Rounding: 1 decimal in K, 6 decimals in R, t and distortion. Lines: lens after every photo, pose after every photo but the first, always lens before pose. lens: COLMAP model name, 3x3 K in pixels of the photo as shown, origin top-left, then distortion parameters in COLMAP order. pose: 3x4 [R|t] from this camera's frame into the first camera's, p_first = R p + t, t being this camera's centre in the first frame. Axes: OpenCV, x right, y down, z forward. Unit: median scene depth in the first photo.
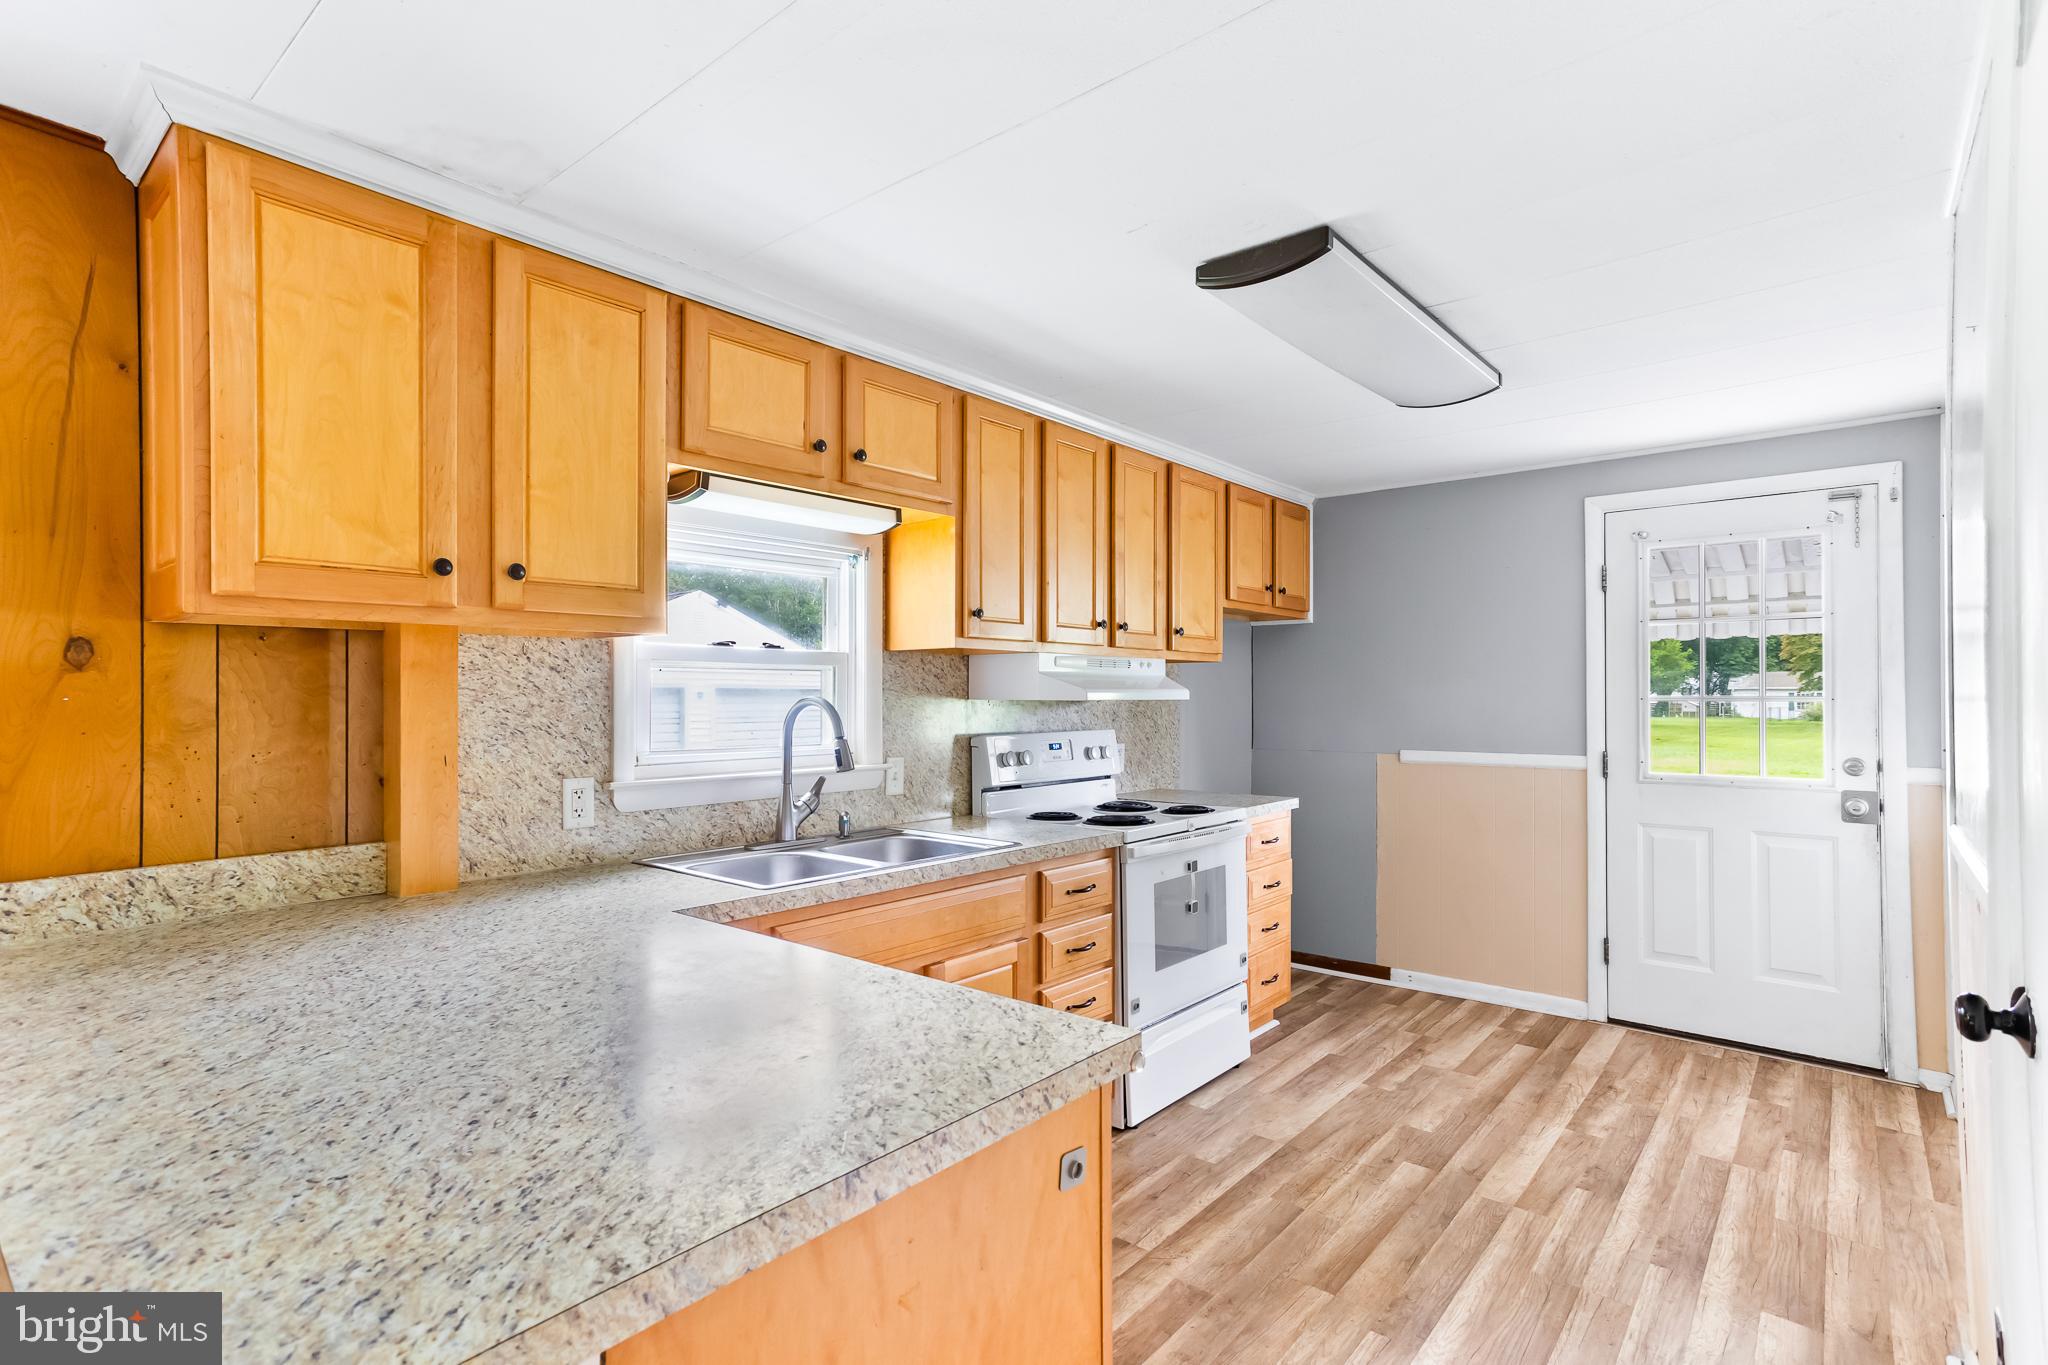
lens RADIAL K [[991.4, 0, 1019.1], [0, 991.4, 678.5], [0, 0, 1]] dist [-0.003505, 0.016650]
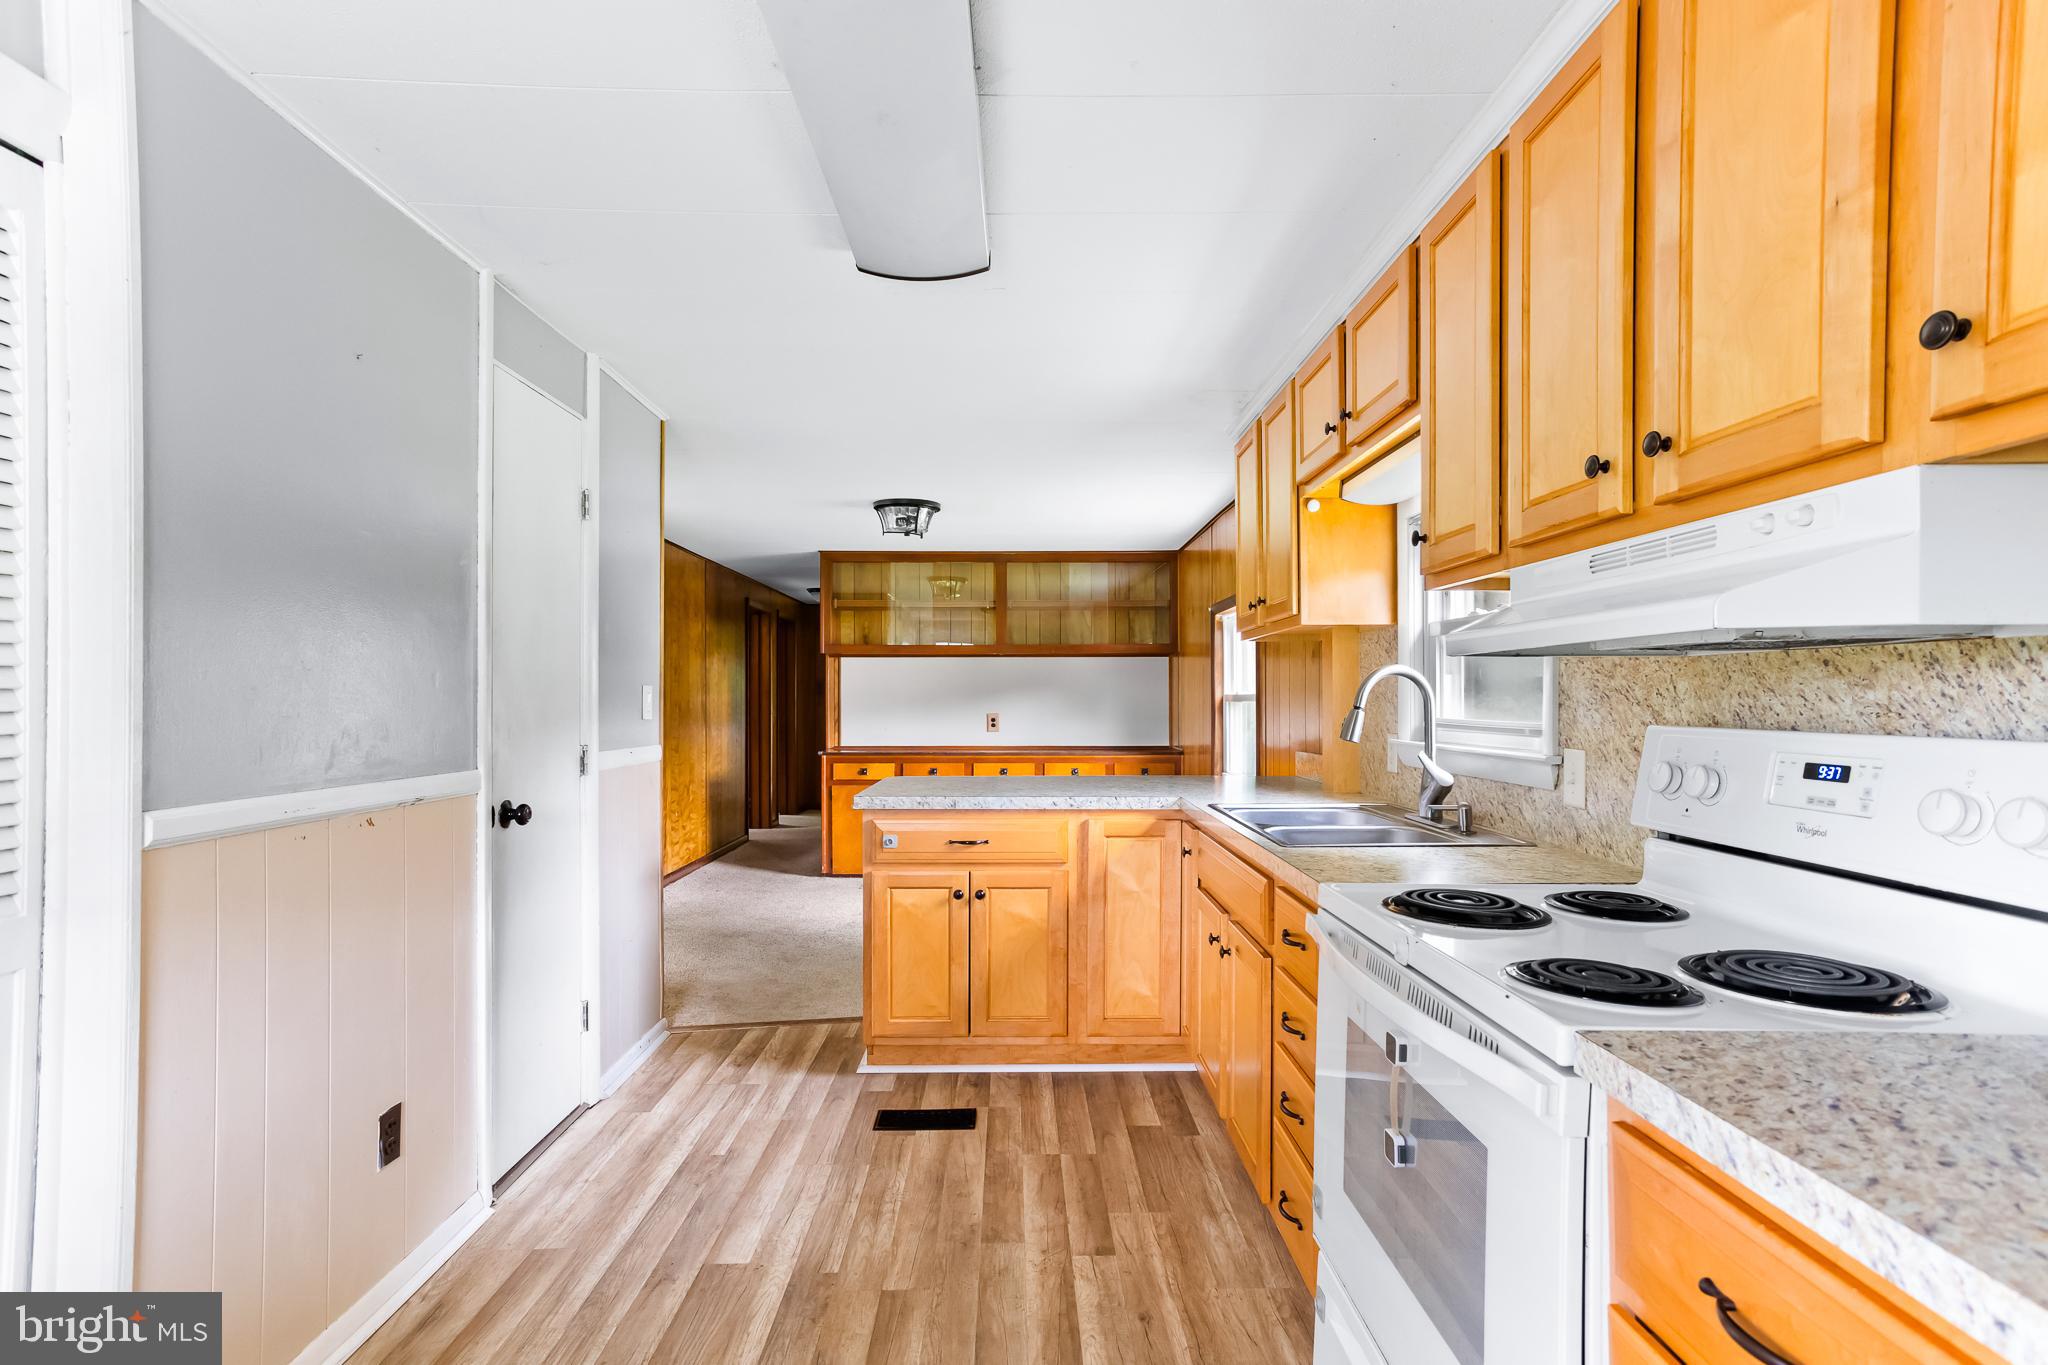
lens RADIAL K [[991.0, 0, 1033.2], [0, 991.0, 695.3], [0, 0, 1]] dist [-0.033783, 0.036274]
pose [[-0.748235, -0.002665, -0.663428, 0.674942], [0.010402, 0.999822, -0.015748, 0.058019], [0.663352, -0.018684, -0.748074, 1.464986]]
